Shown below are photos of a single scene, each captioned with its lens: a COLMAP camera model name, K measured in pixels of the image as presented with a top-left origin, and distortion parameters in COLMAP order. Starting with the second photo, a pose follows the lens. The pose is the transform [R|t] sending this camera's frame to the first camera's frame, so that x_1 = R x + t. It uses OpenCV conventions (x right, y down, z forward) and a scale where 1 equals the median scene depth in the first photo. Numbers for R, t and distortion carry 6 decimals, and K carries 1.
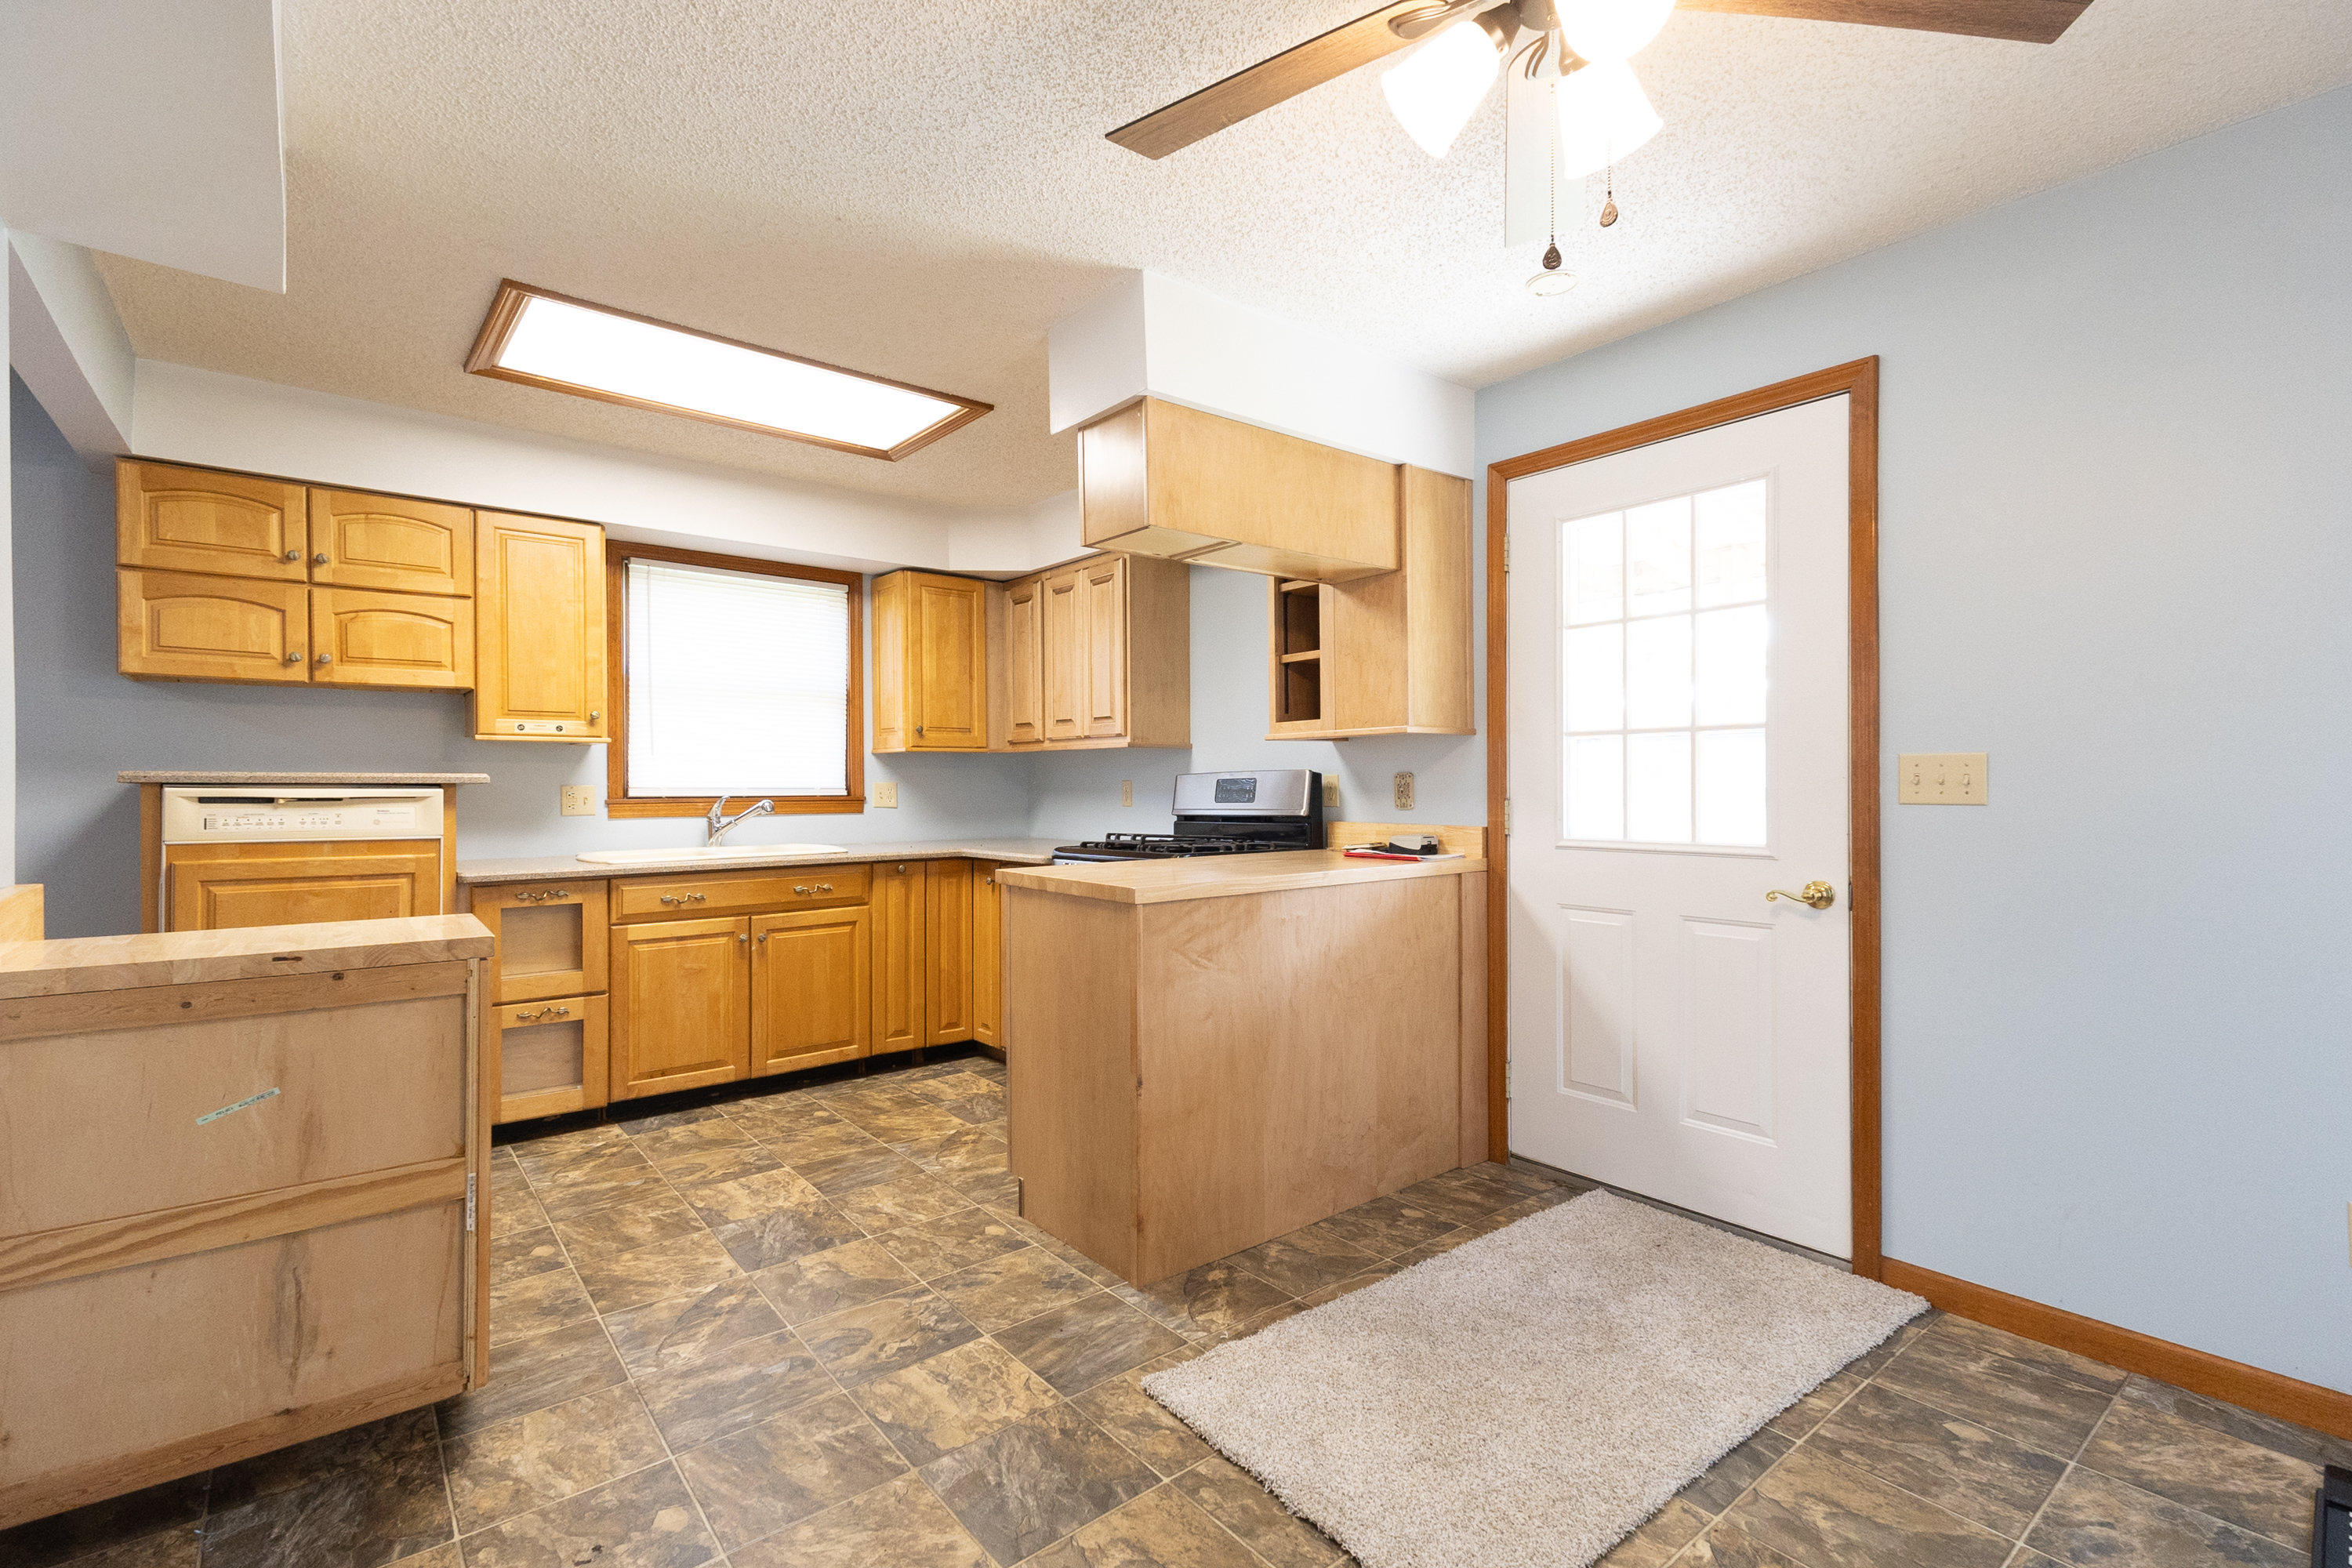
lens RADIAL K [[1084.2, 0, 1168.8], [0, 1084.2, 780.9], [0, 0, 1]] dist [0.027644, -0.007891]
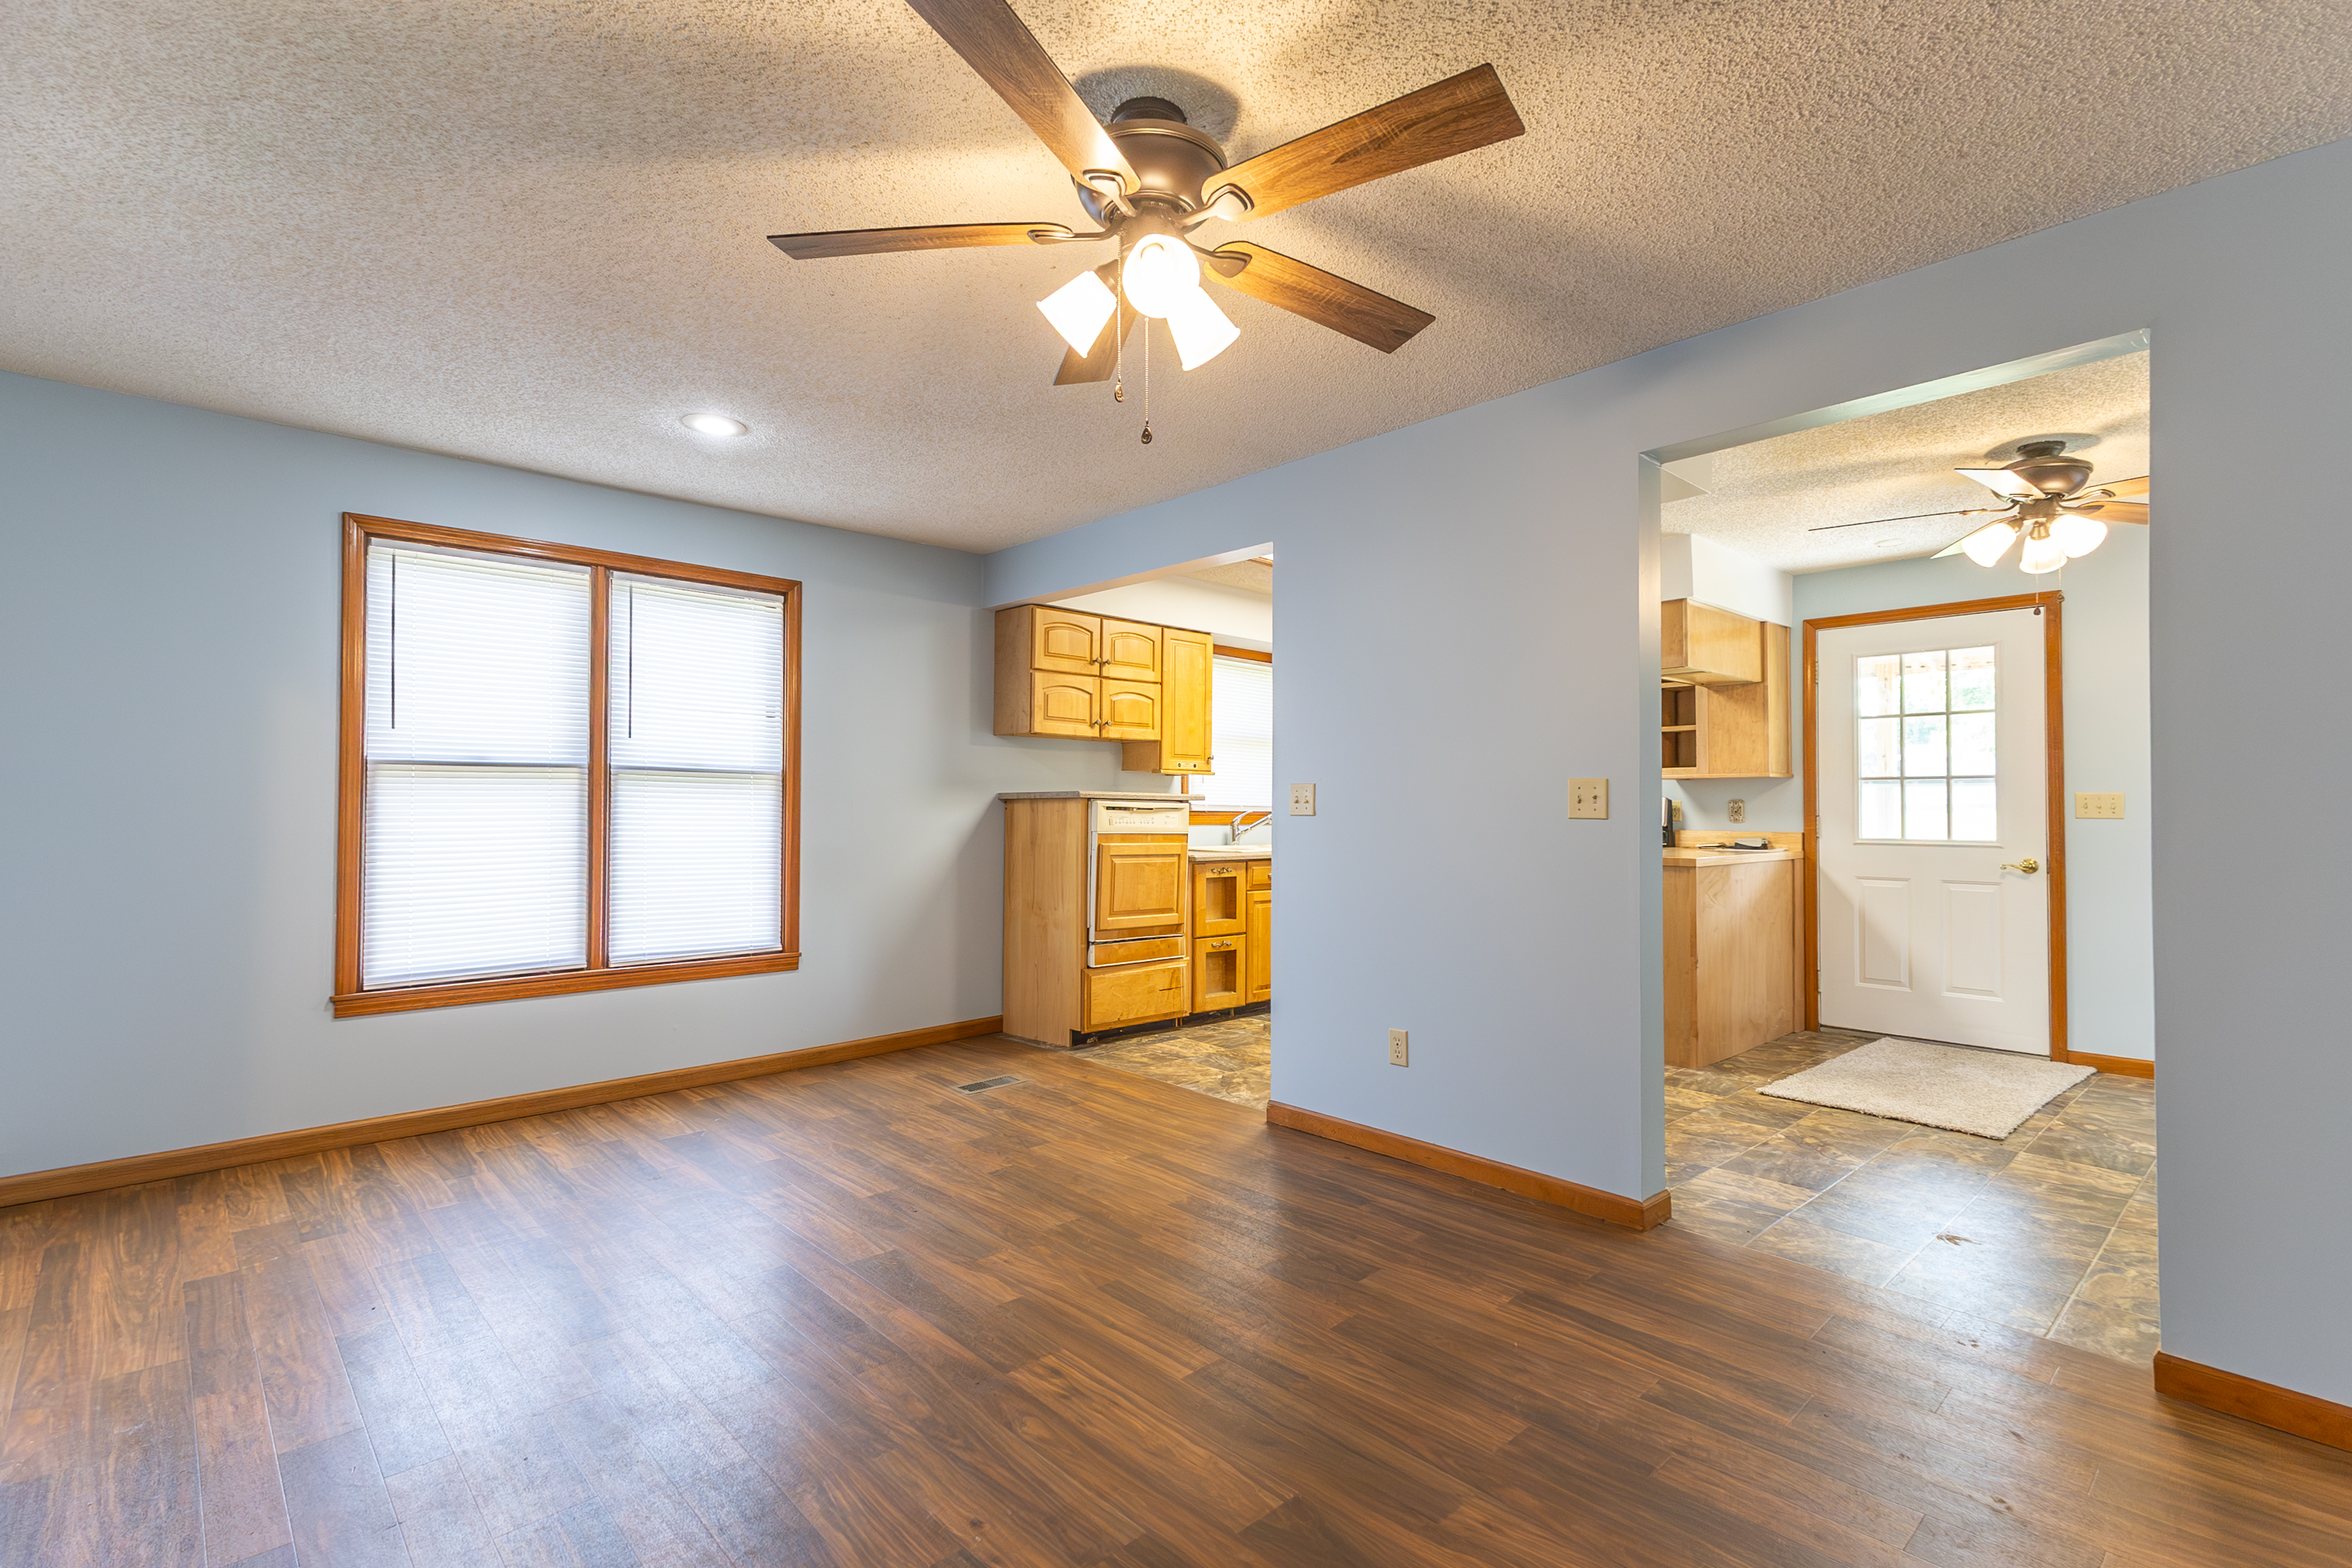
lens RADIAL K [[1084.2, 0, 1174.3], [0, 1084.2, 782.4], [0, 0, 1]] dist [0.027644, -0.007891]
pose [[0.997542, 0.012127, 0.069019, -0.856029], [-0.010521, 0.999667, -0.023573, 0.015732], [-0.069282, 0.022788, 0.997337, -0.677771]]
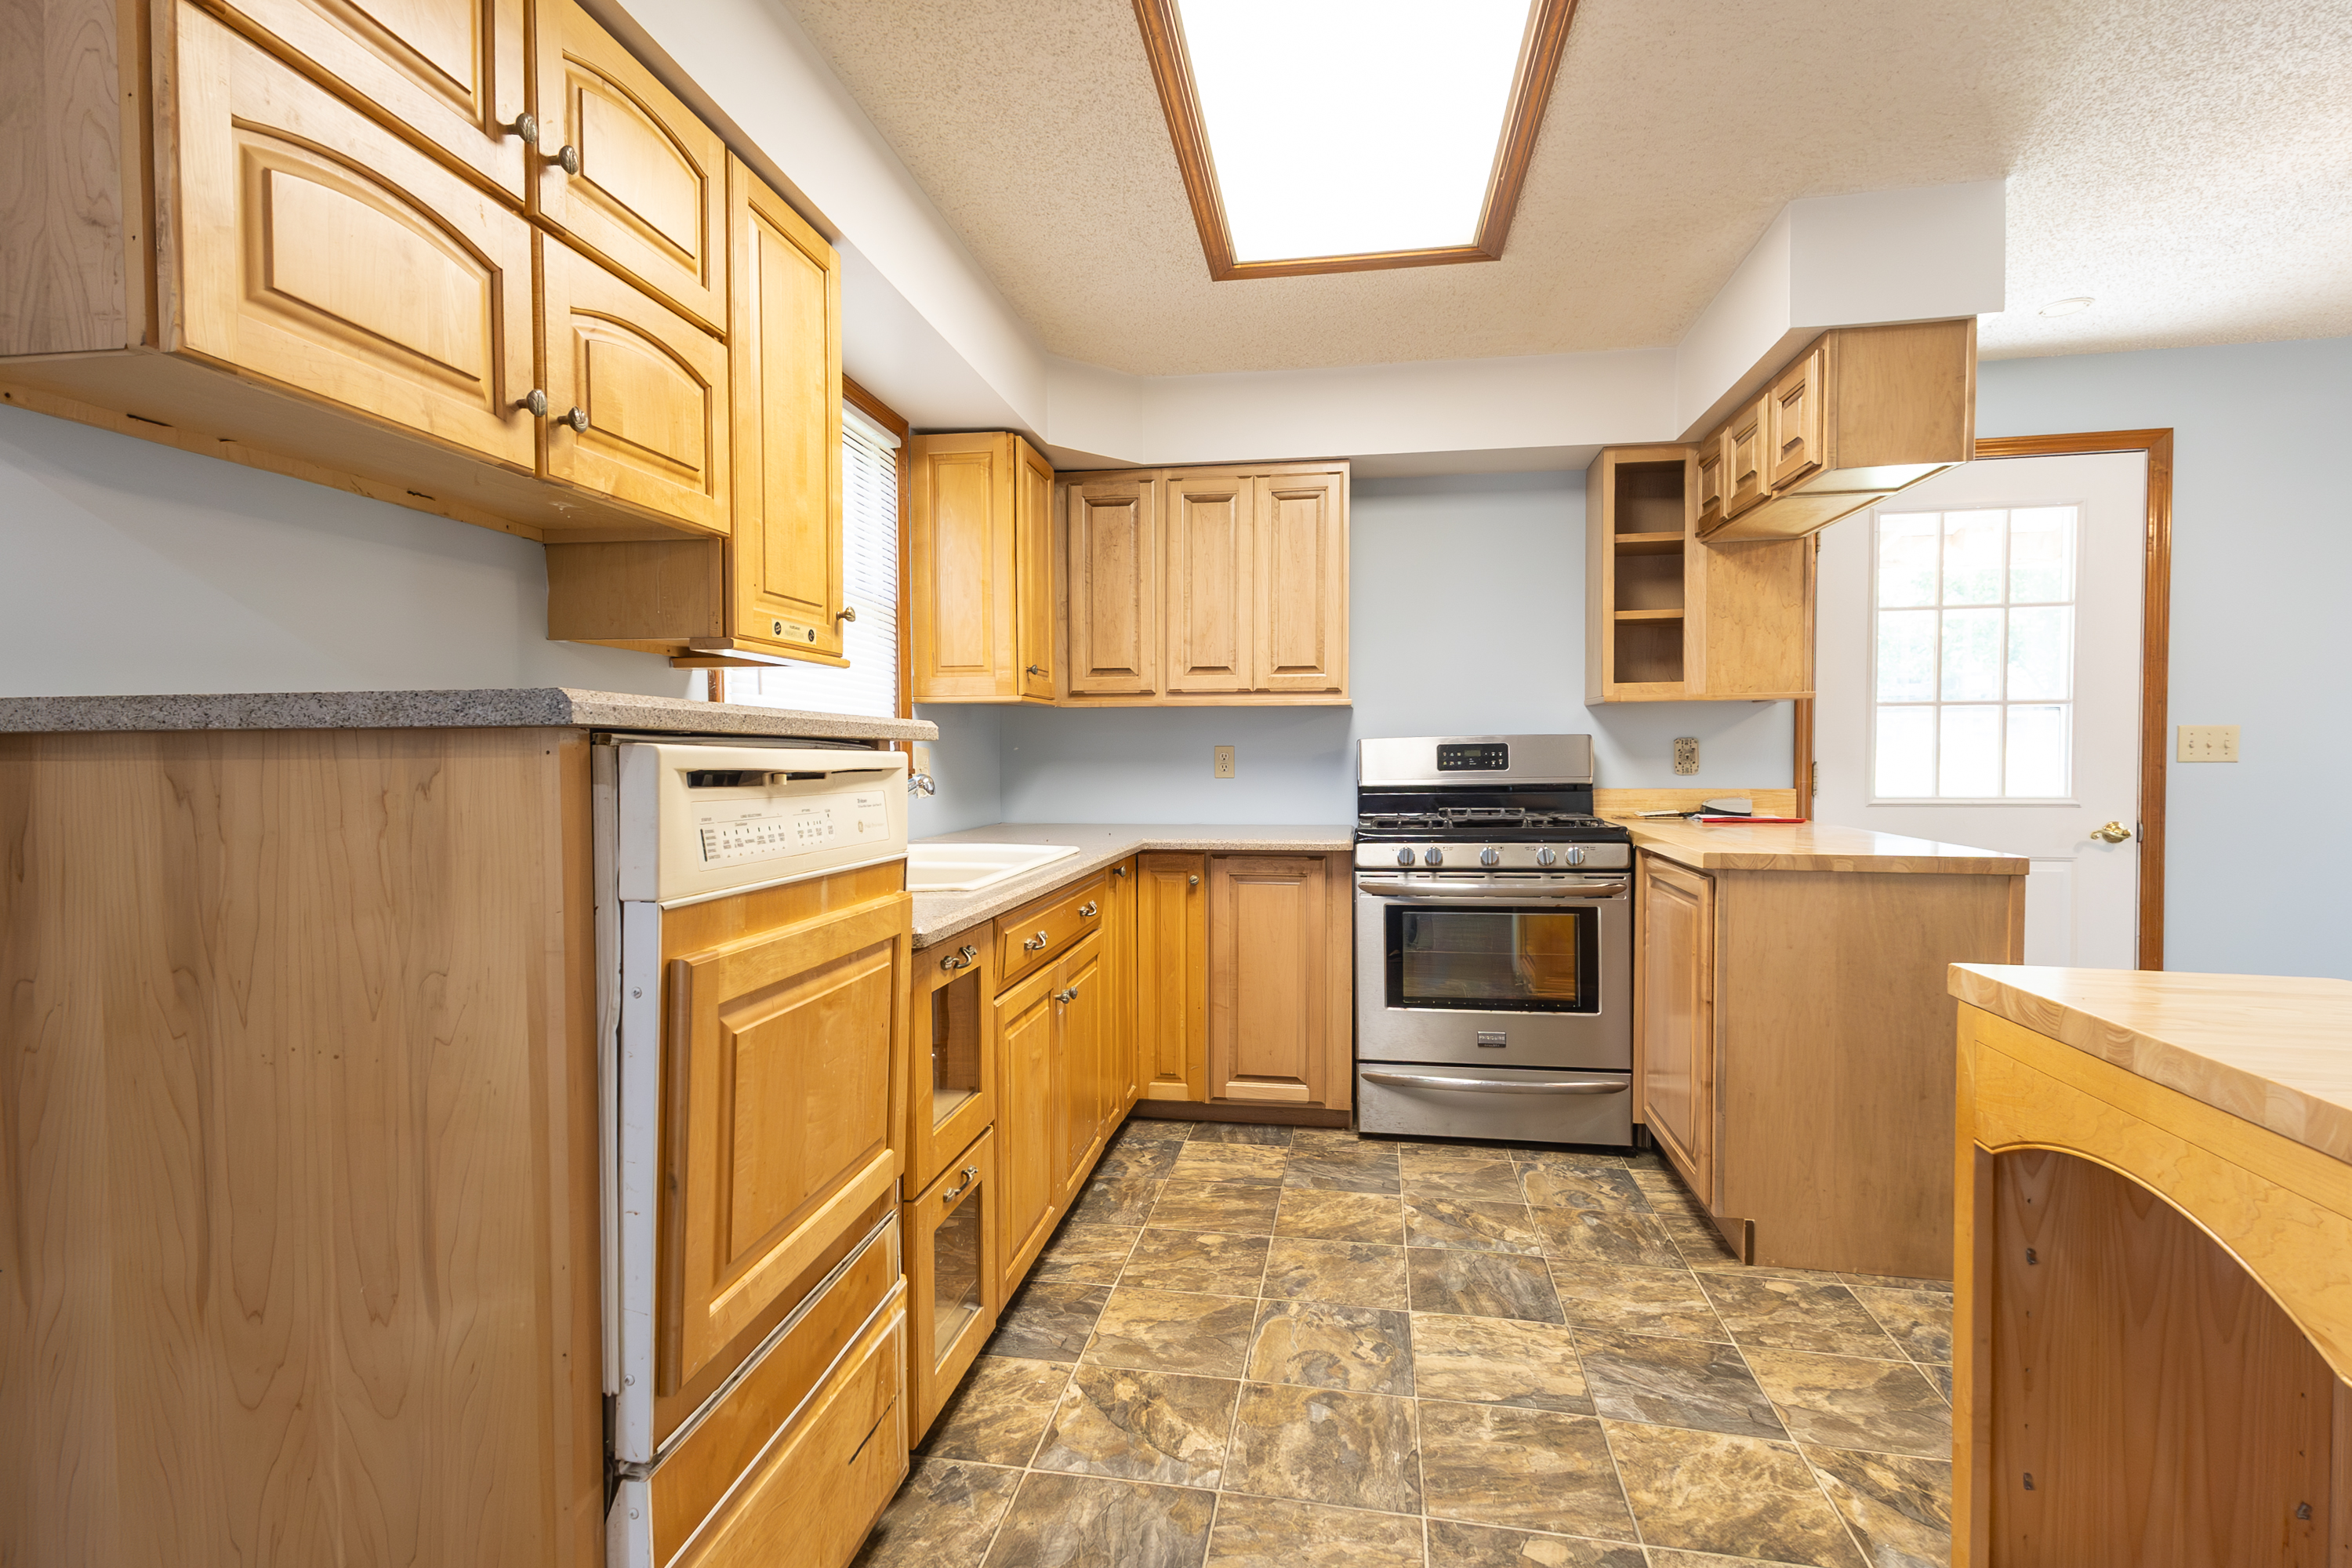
lens RADIAL K [[1144.9, 0, 1177.6], [0, 1144.9, 779.7], [0, 0, 1]] dist [0.023070, 0.000191]
pose [[0.744075, -0.013844, 0.667952, -0.969649], [-0.000680, 0.999769, 0.021479, 0.009603], [-0.668095, -0.016436, 0.743894, 0.595101]]
